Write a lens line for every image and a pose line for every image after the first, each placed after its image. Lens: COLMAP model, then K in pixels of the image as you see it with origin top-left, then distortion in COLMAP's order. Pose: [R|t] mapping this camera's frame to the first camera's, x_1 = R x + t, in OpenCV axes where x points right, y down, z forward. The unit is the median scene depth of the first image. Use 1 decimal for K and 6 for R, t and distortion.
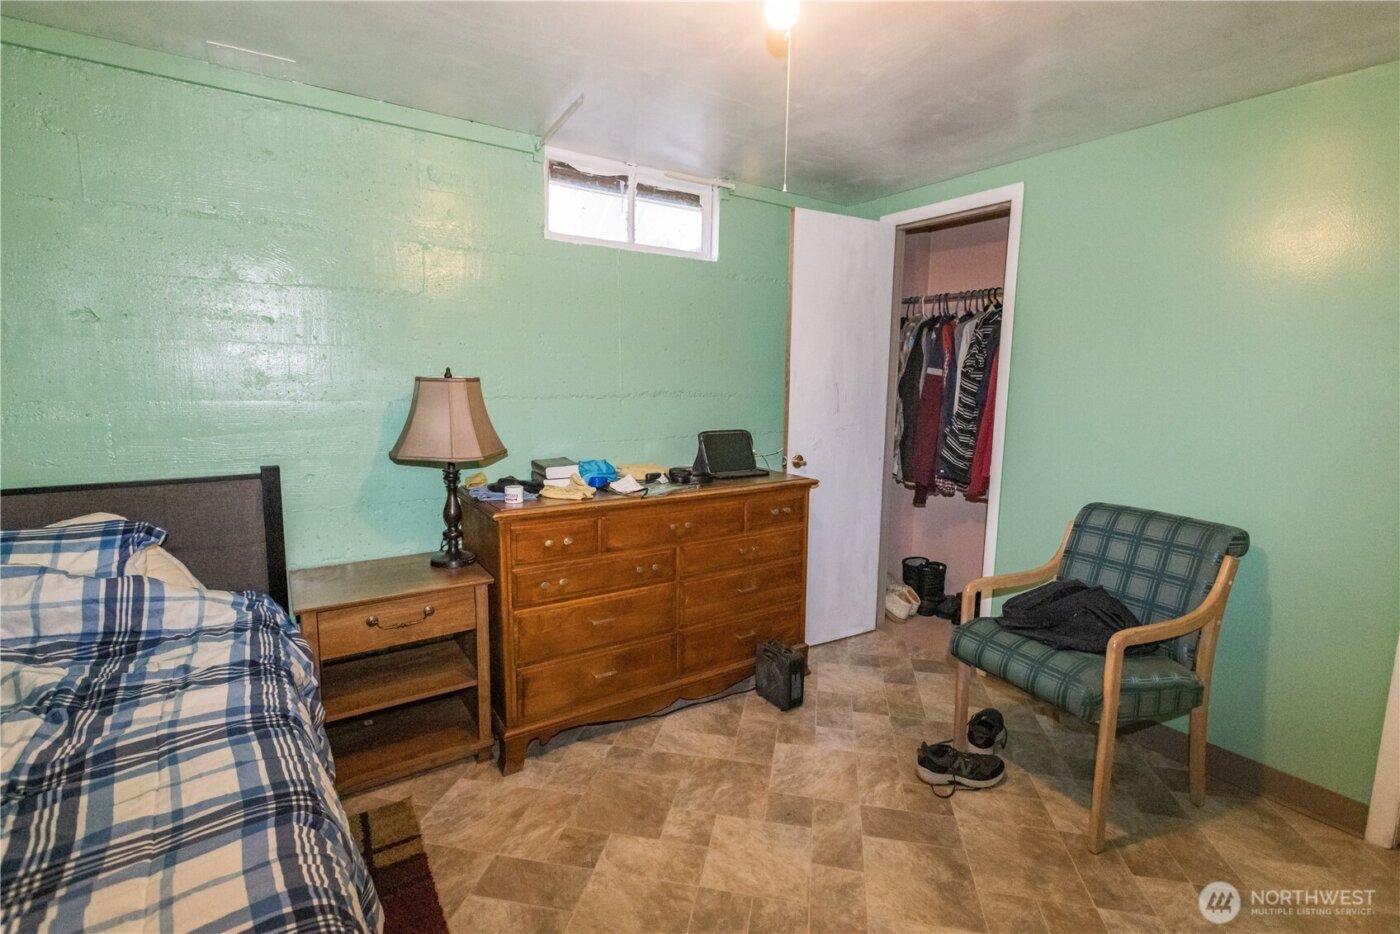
lens RADIAL K [[651.9, 0, 703.5], [0, 651.9, 452.4], [0, 0, 1]] dist [0.004263, 0.000170]
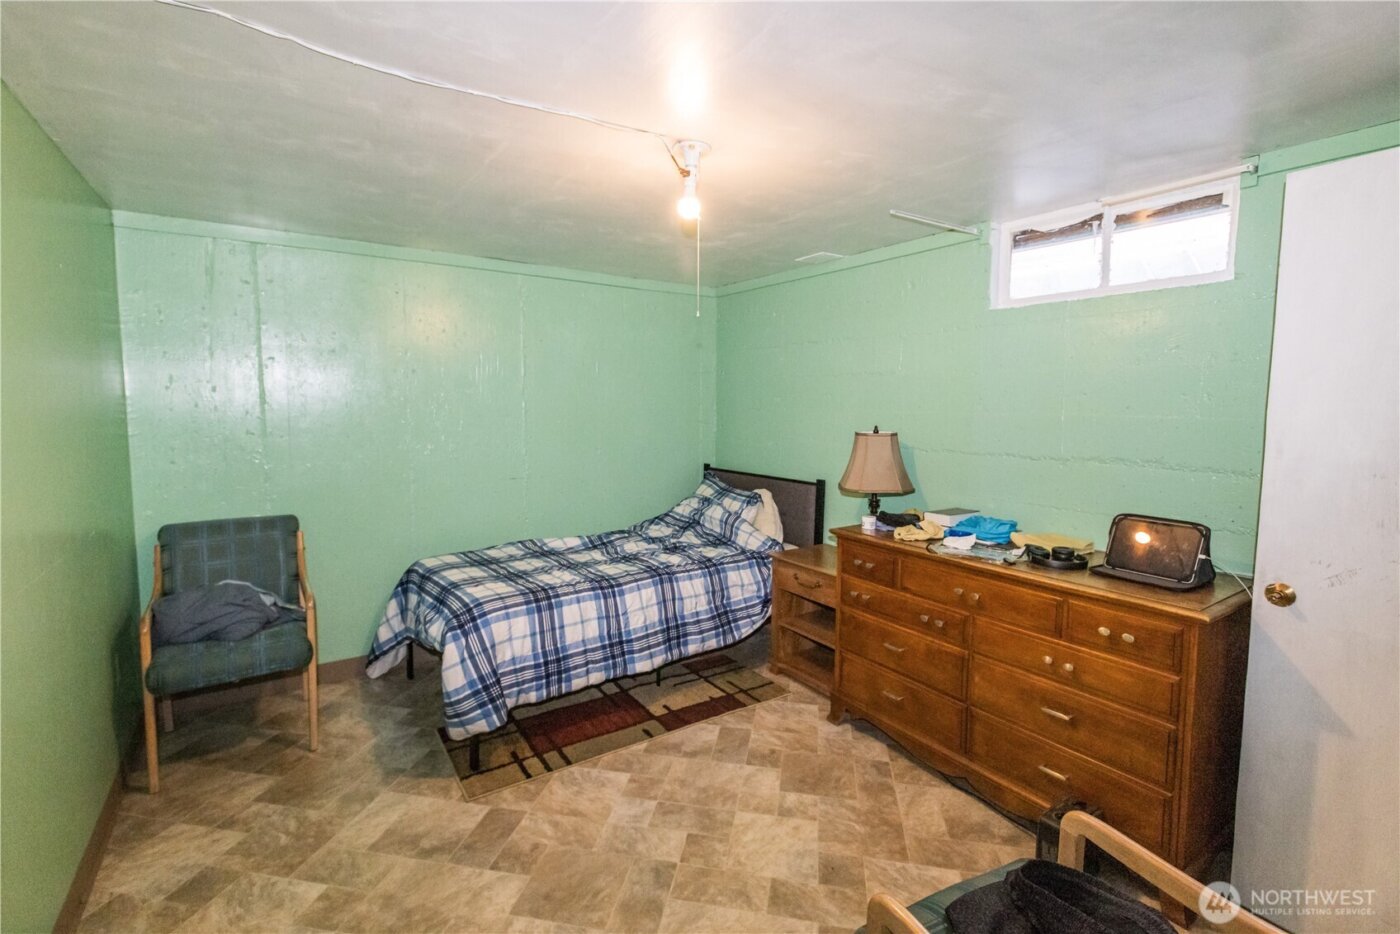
lens RADIAL K [[633.6, 0, 702.7], [0, 633.6, 459.7], [0, 0, 1]] dist [0.004621, -0.000162]
pose [[0.005502, 0.077456, -0.996981, 0.925700], [-0.131056, 0.988452, 0.076071, -0.109396], [0.991360, 0.130242, 0.015590, 0.604815]]
